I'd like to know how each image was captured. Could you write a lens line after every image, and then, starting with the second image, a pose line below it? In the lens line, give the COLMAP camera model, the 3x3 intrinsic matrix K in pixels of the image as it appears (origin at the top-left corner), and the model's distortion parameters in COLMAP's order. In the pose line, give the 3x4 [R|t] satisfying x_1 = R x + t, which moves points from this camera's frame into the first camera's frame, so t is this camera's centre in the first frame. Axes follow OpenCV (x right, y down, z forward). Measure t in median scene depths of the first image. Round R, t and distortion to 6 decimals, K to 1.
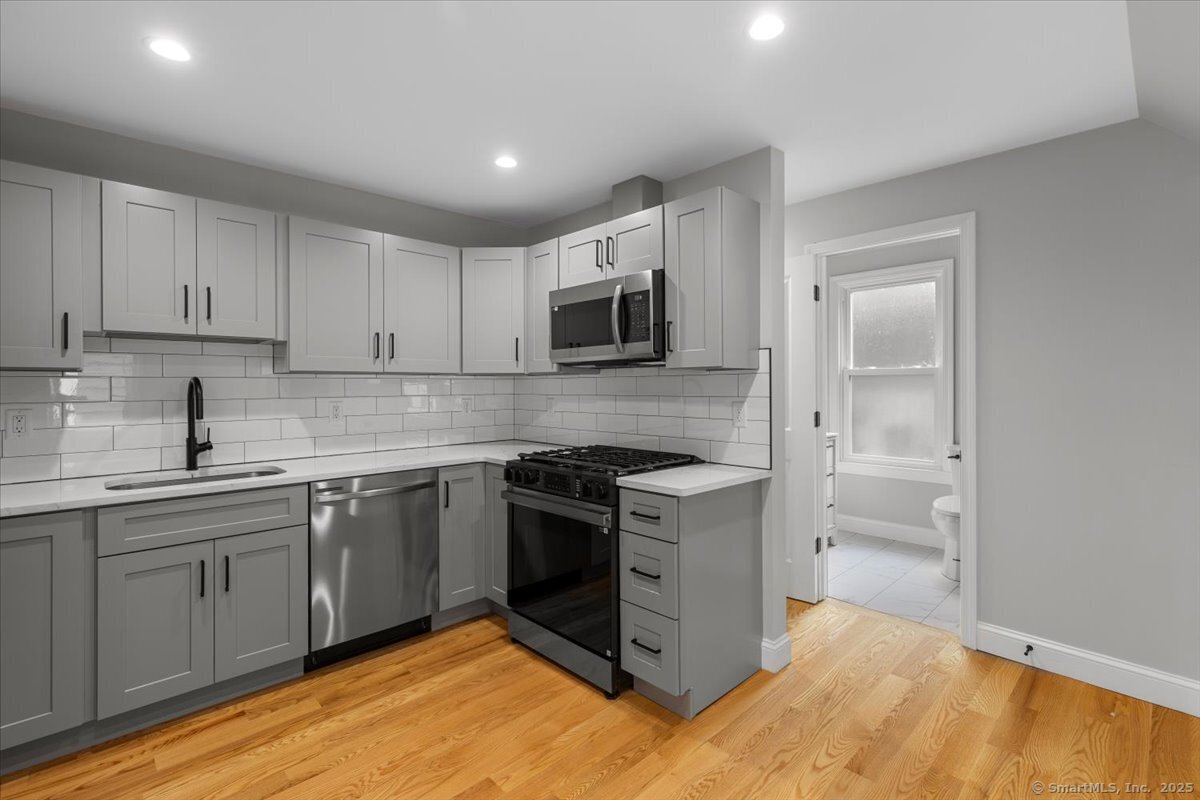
lens RADIAL K [[541.7, 0, 608.9], [0, 541.7, 387.9], [0, 0, 1]] dist [0.009849, -0.001750]
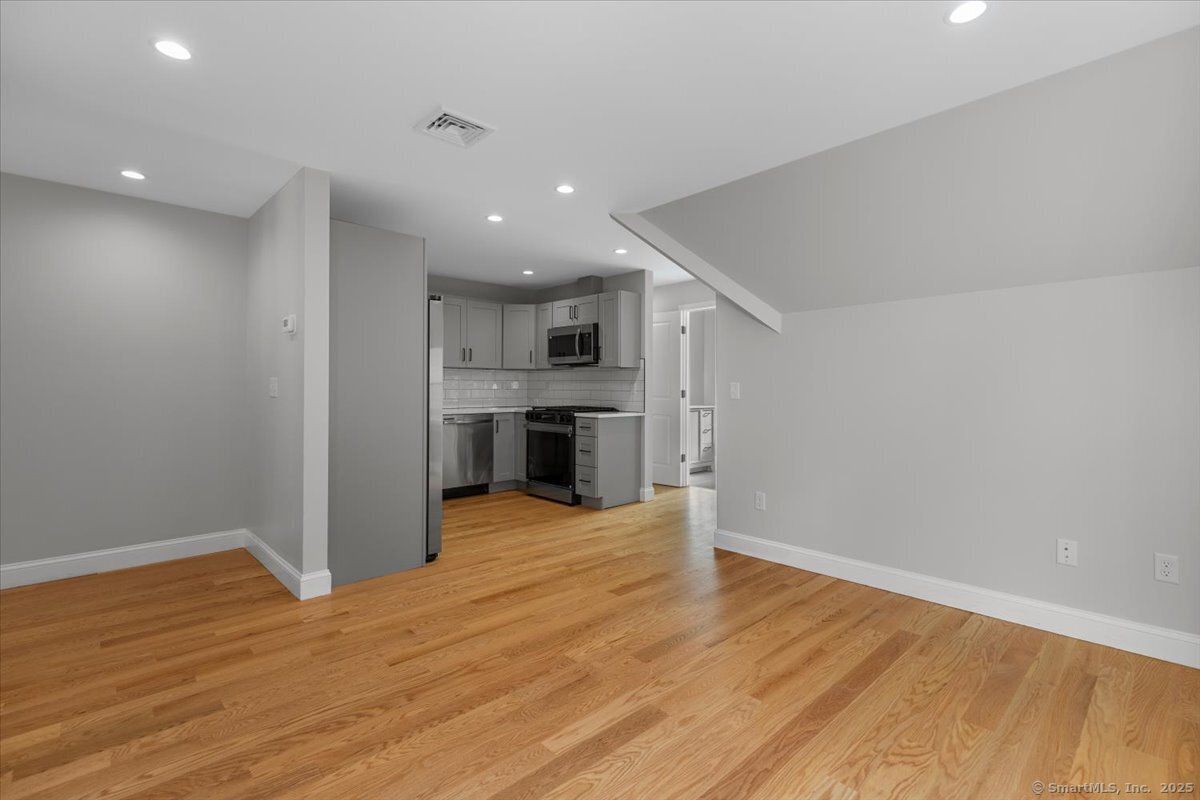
lens RADIAL K [[541.7, 0, 608.9], [0, 541.7, 387.9], [0, 0, 1]] dist [0.009849, -0.001750]
pose [[0.999932, 0.010641, -0.004787, 0.153608], [-0.010633, 0.999942, 0.001836, 0.043930], [0.004806, -0.001785, 0.999987, -1.200730]]
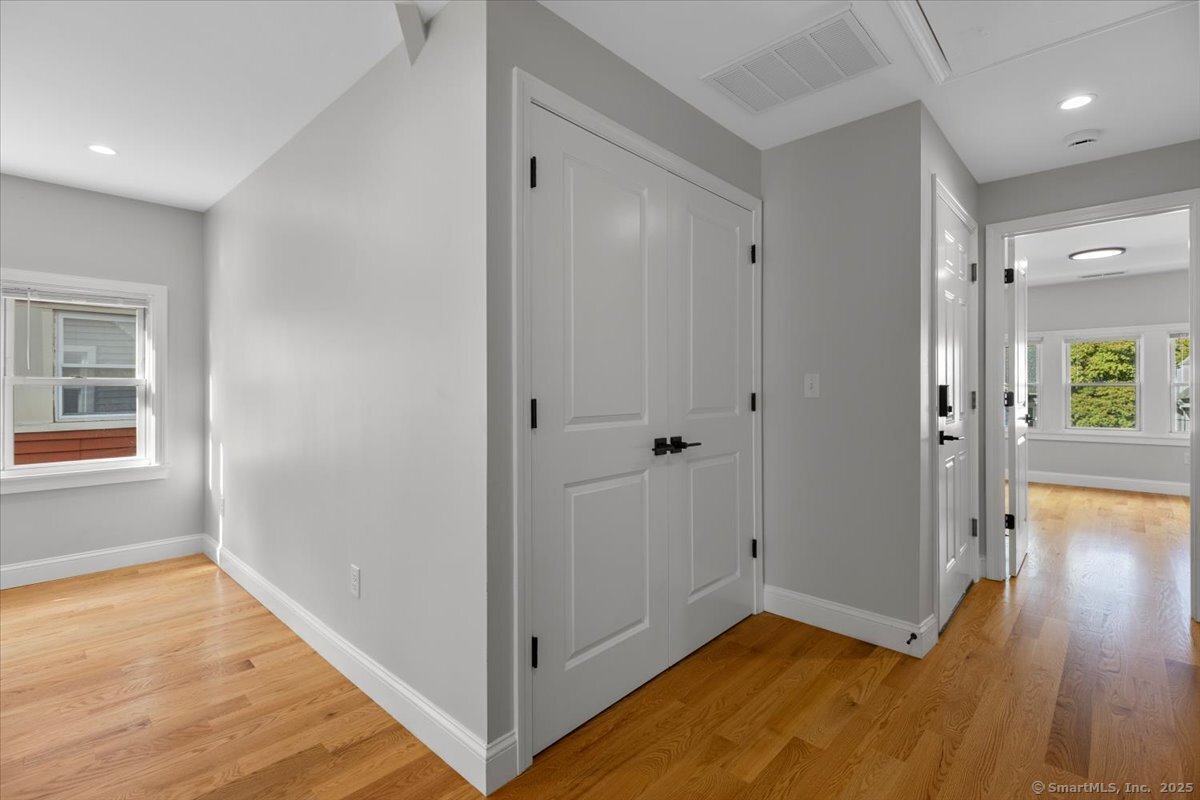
lens RADIAL K [[541.7, 0, 608.9], [0, 541.7, 387.9], [0, 0, 1]] dist [0.009849, -0.001750]
pose [[-0.999199, 0.008278, -0.039149, -0.860675], [0.008339, 0.999964, -0.001411, 0.056107], [0.039136, -0.001736, -0.999232, 0.118391]]
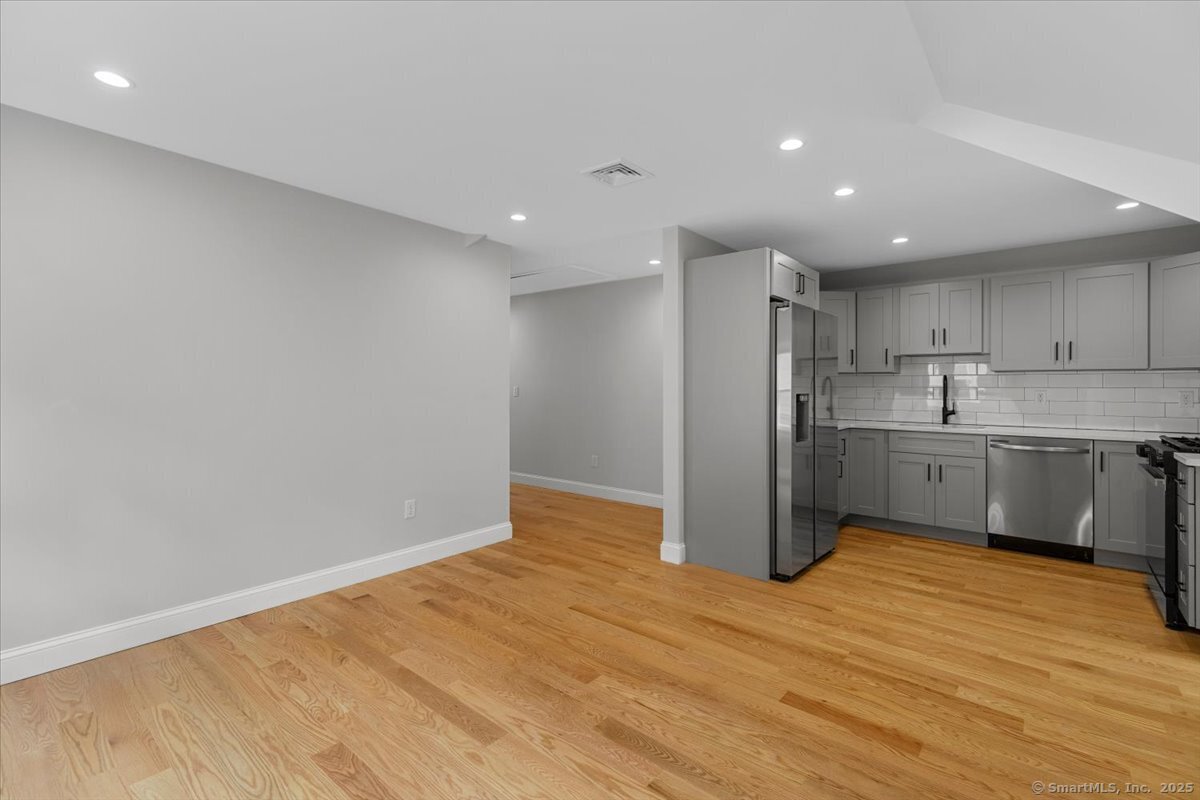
lens RADIAL K [[541.7, 0, 608.9], [0, 541.7, 387.9], [0, 0, 1]] dist [0.009849, -0.001750]
pose [[0.113611, 0.008061, -0.993493, 0.970995], [-0.004285, 0.999962, 0.007624, 0.014456], [0.993516, 0.003391, 0.113641, -0.372796]]
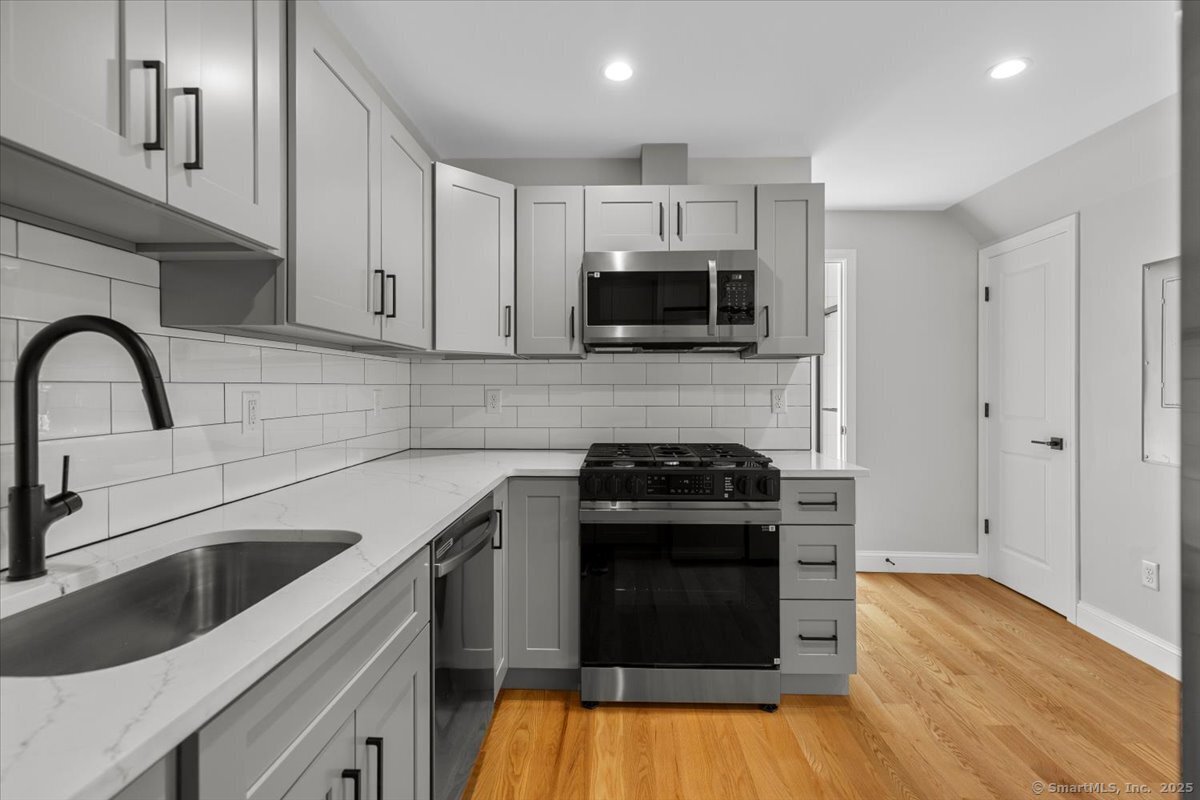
lens RADIAL K [[541.7, 0, 608.9], [0, 541.7, 387.9], [0, 0, 1]] dist [0.009849, -0.001750]
pose [[0.713389, 0.005039, 0.700750, -0.742824], [-0.002608, 0.999986, -0.004536, 0.028513], [-0.700764, 0.001409, 0.713392, 0.476865]]
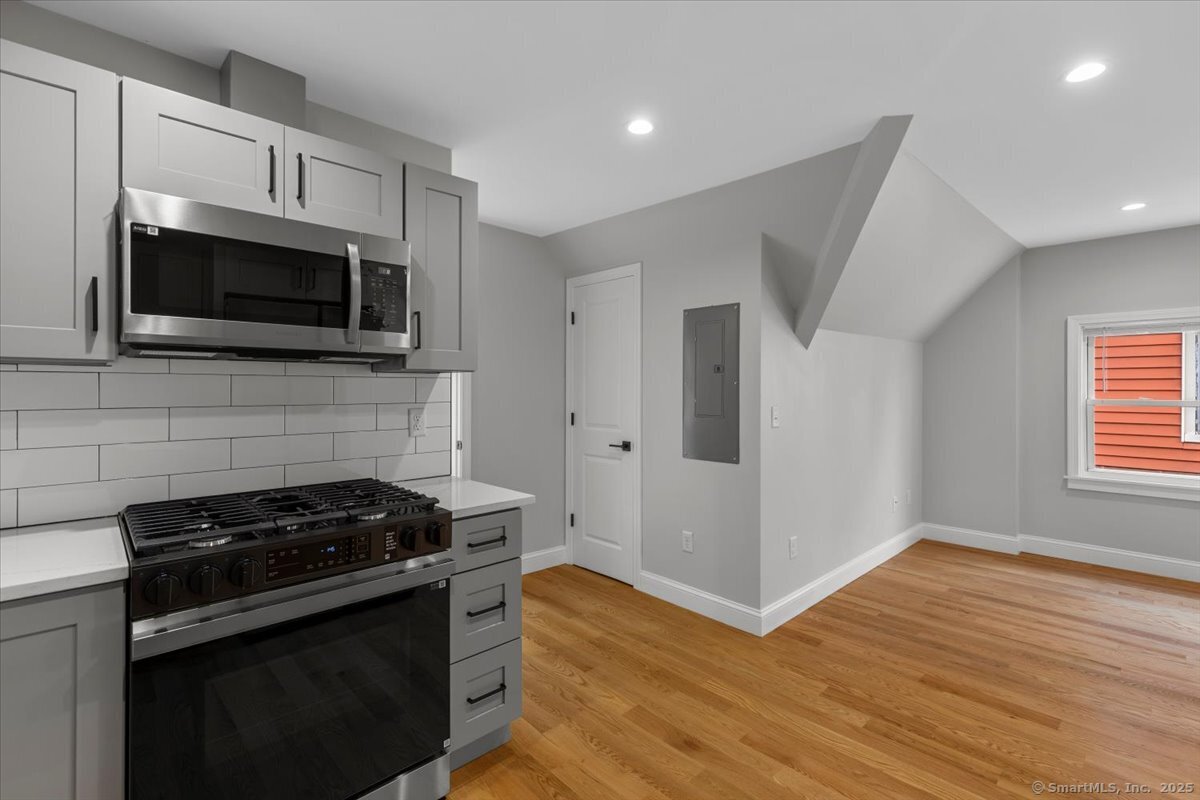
lens RADIAL K [[541.7, 0, 608.9], [0, 541.7, 387.9], [0, 0, 1]] dist [0.009849, -0.001750]
pose [[0.004421, 0.006411, 0.999970, -0.670197], [-0.002104, 0.999977, -0.006402, -0.003760], [-0.999988, -0.002076, 0.004434, 0.675334]]
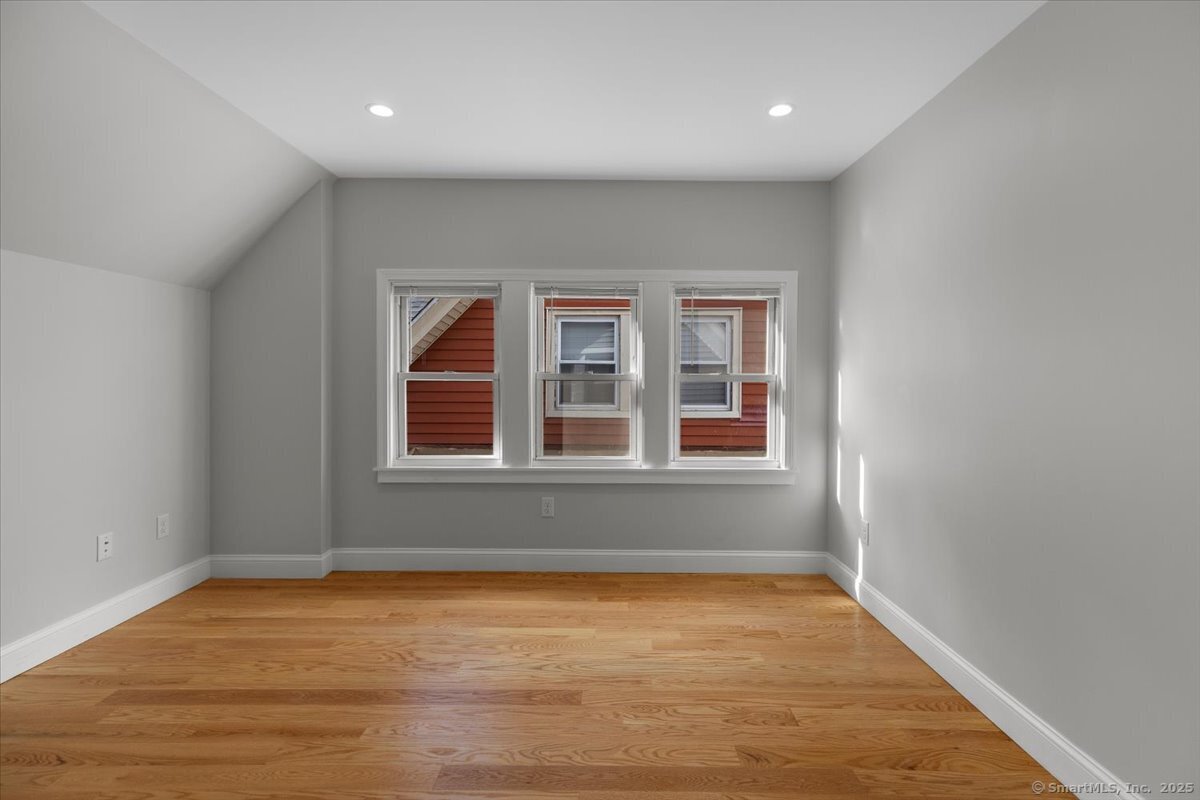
lens RADIAL K [[541.7, 0, 608.9], [0, 541.7, 387.9], [0, 0, 1]] dist [0.009849, -0.001750]
pose [[-0.711238, -0.006412, 0.702922, -0.353244], [-0.000516, 0.999963, 0.008599, 0.041447], [-0.702951, 0.005753, -0.711215, -0.131870]]
